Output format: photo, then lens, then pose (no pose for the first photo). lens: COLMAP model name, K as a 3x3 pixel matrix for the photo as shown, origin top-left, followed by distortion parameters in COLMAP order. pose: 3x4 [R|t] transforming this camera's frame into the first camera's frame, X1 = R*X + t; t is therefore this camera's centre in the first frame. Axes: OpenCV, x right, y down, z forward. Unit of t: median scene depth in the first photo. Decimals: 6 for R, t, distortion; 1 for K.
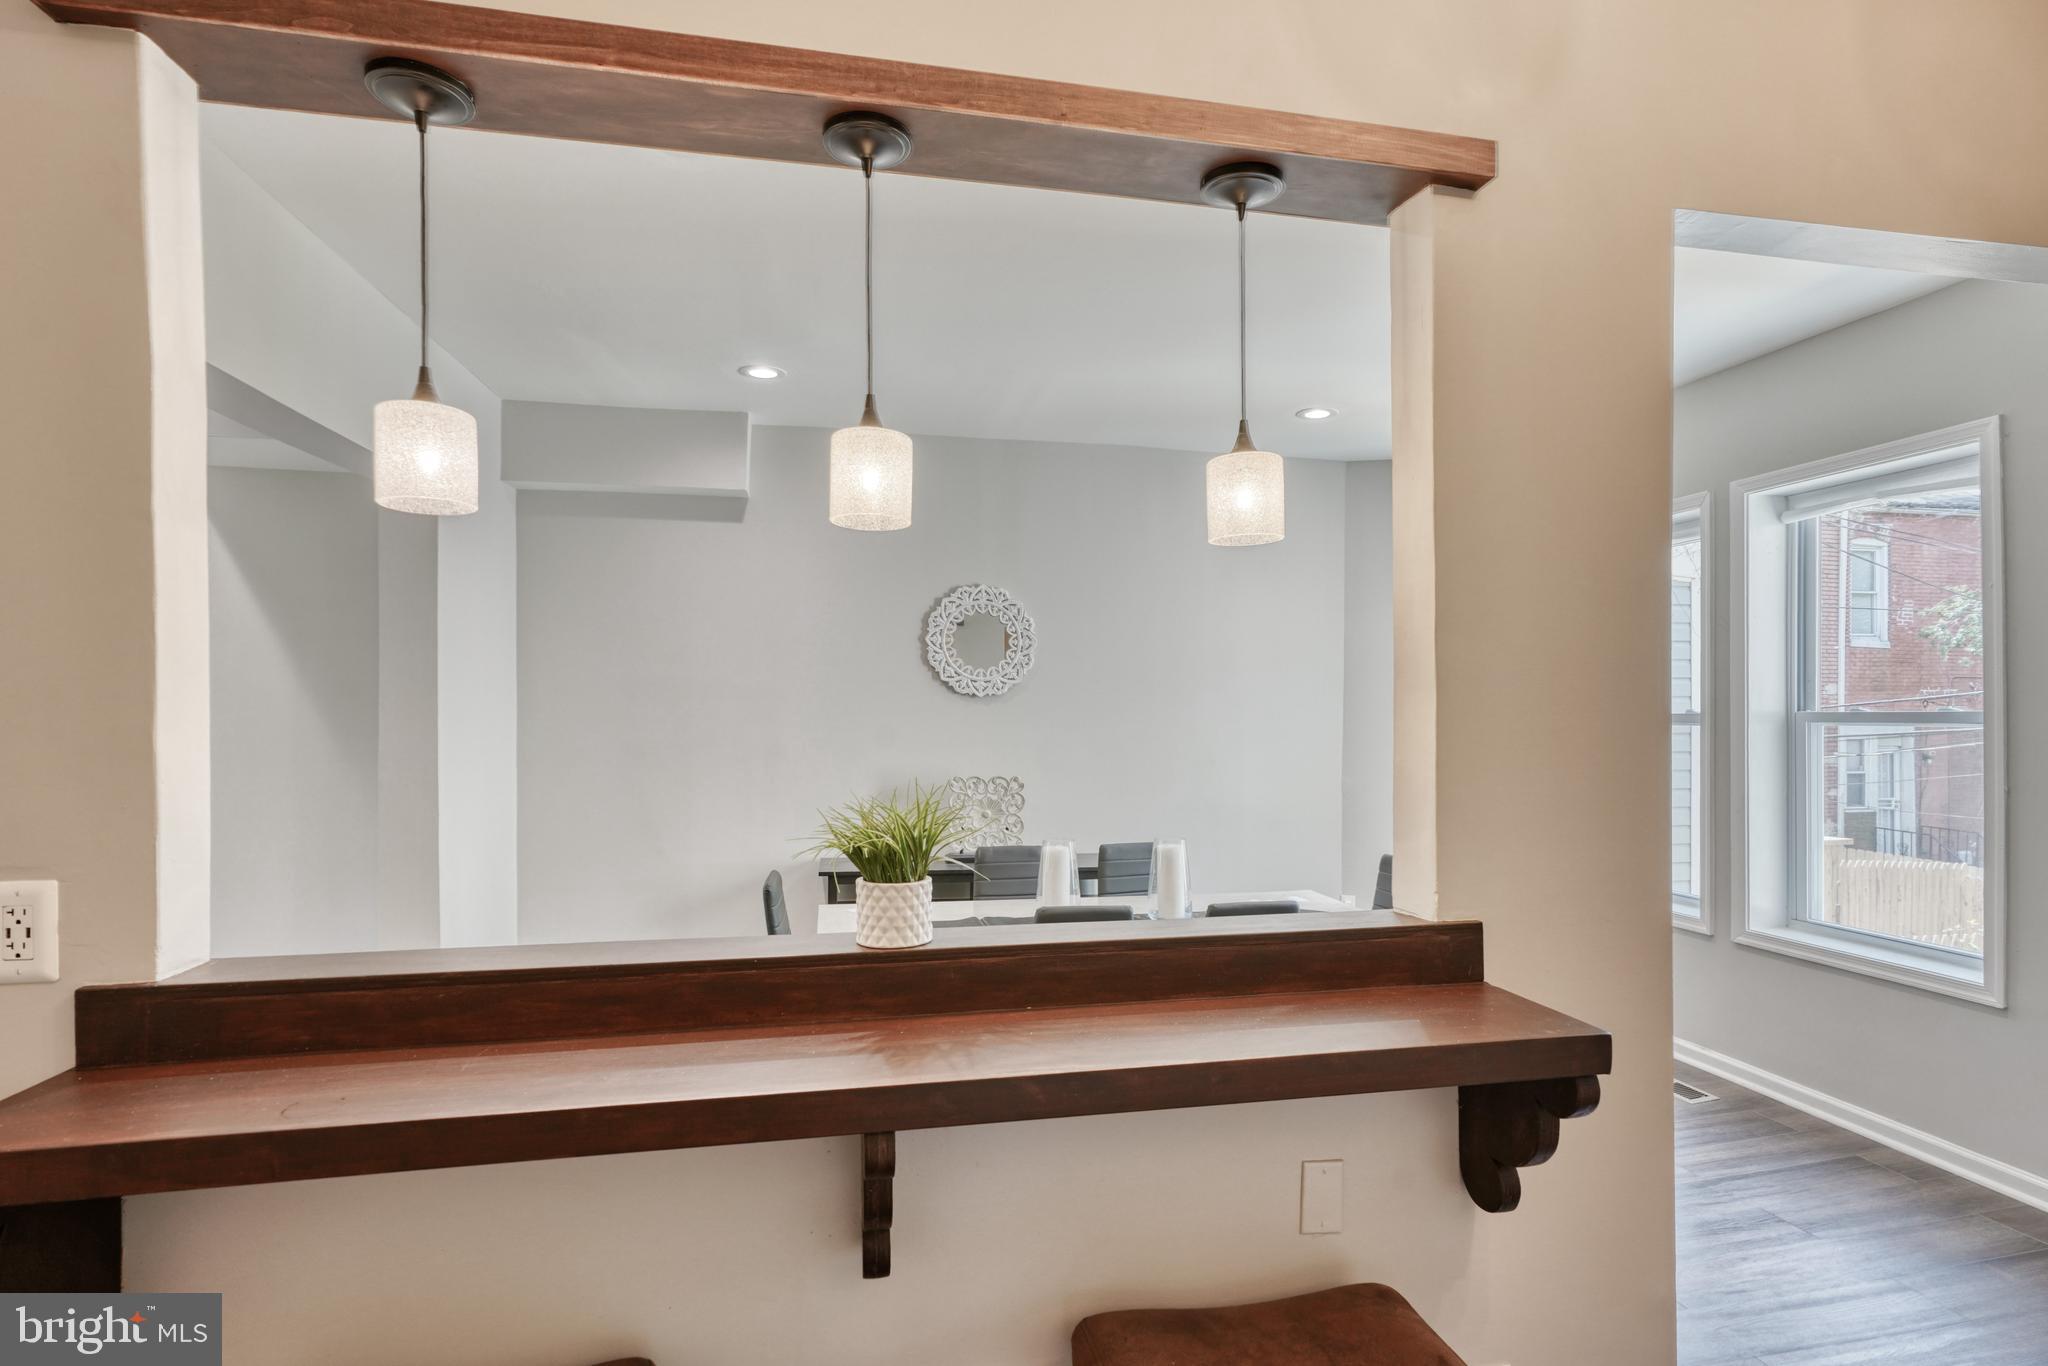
lens RADIAL K [[948.2, 0, 1030.5], [0, 948.2, 702.6], [0, 0, 1]] dist [-0.018568, 0.011252]
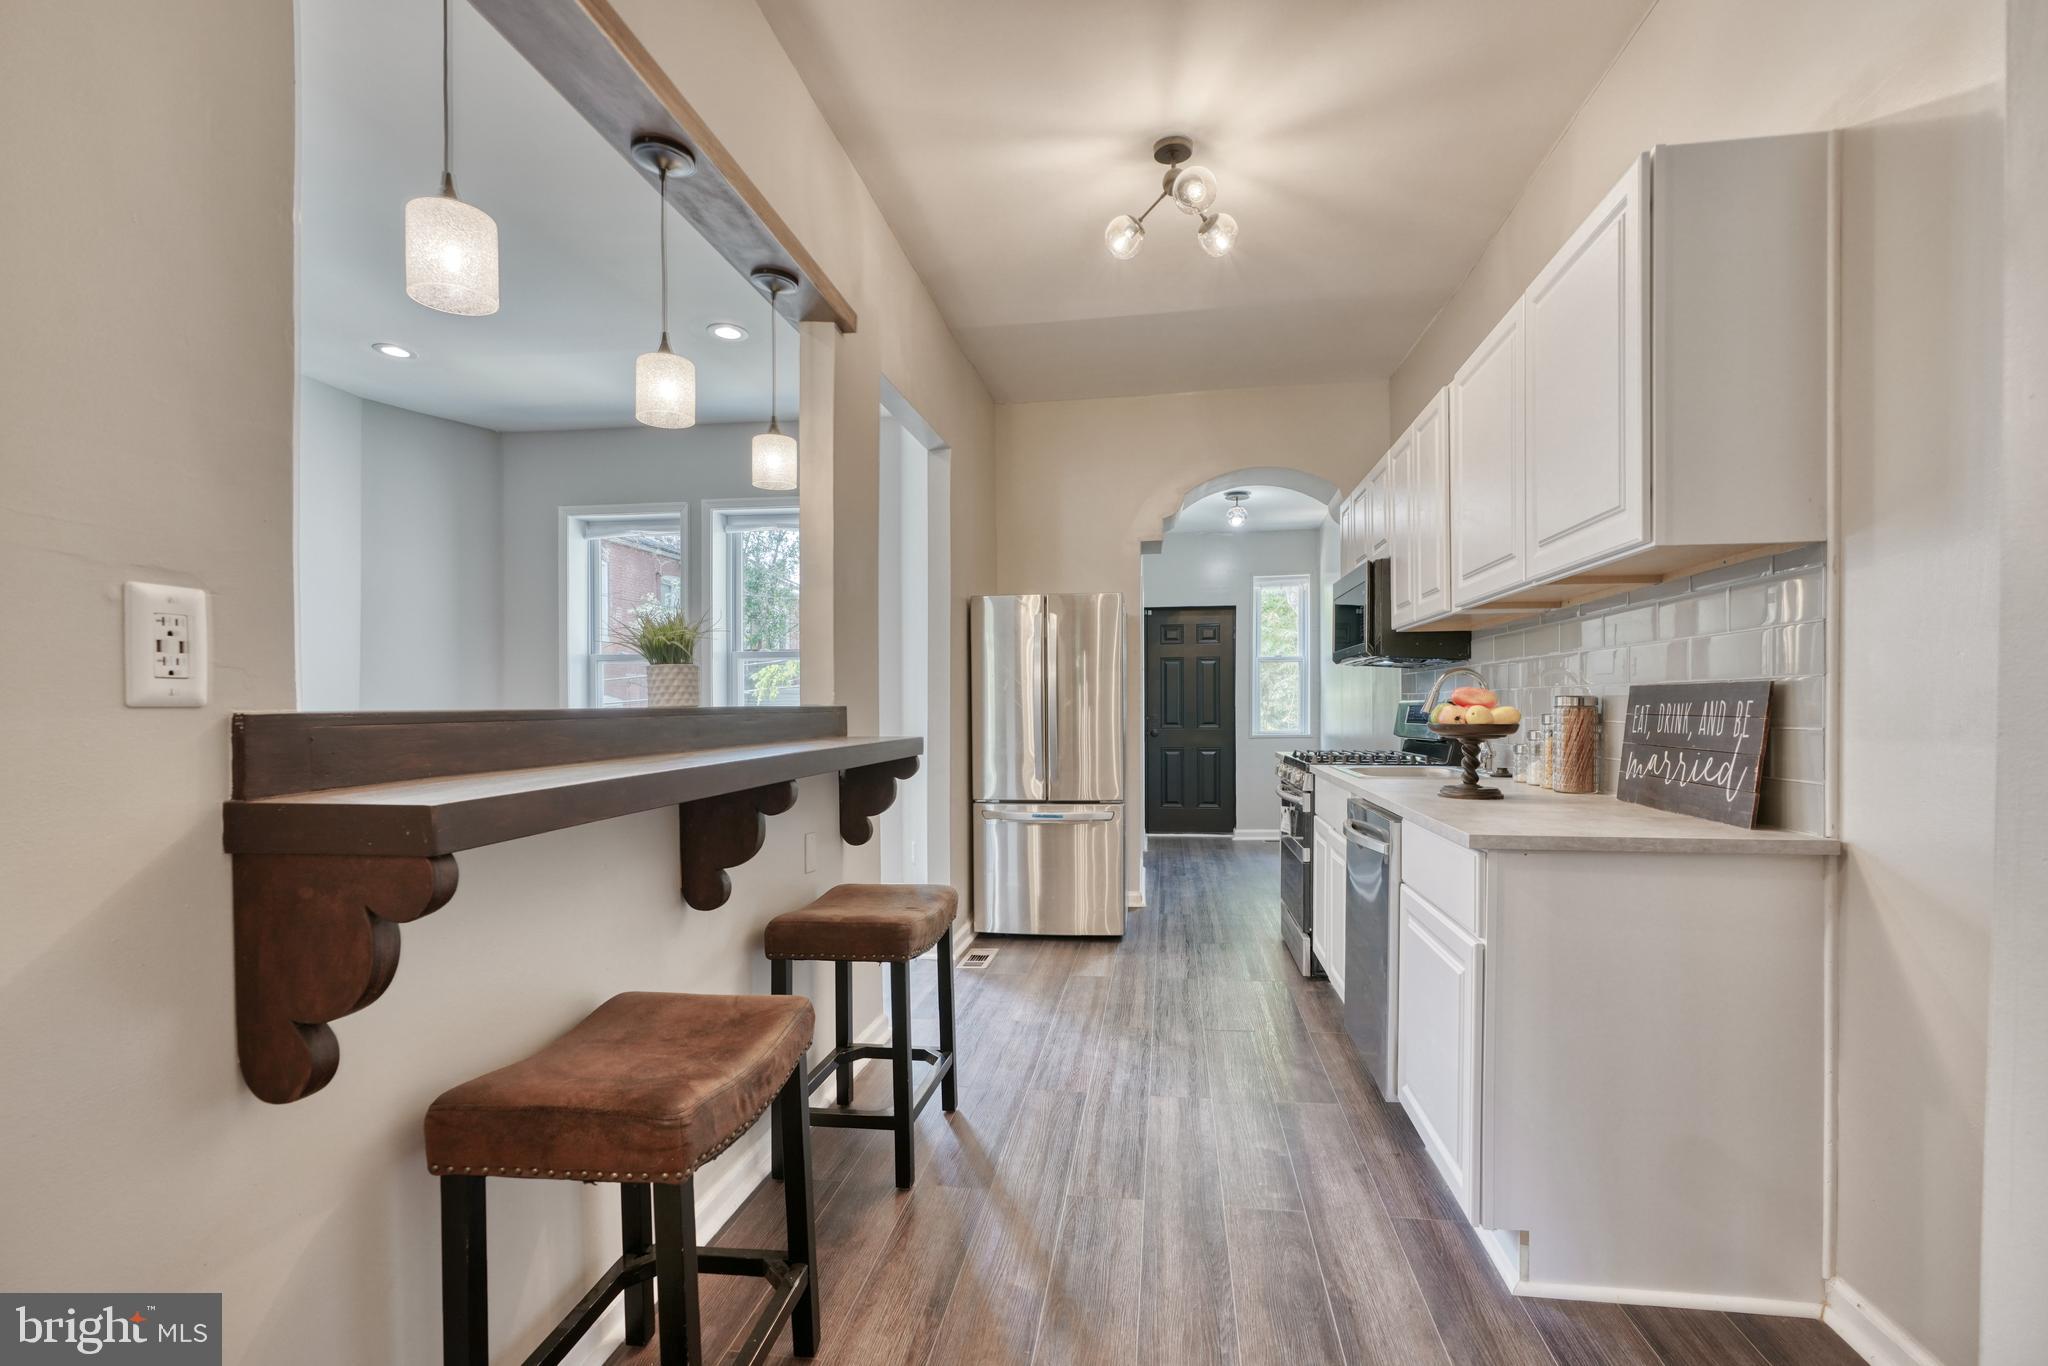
lens RADIAL K [[948.2, 0, 1030.5], [0, 948.2, 702.6], [0, 0, 1]] dist [-0.018568, 0.011252]
pose [[0.328380, 0.001987, 0.944544, -1.457139], [-0.002315, 0.999996, -0.001299, 0.264350], [-0.944543, -0.001760, 0.328383, -0.016254]]
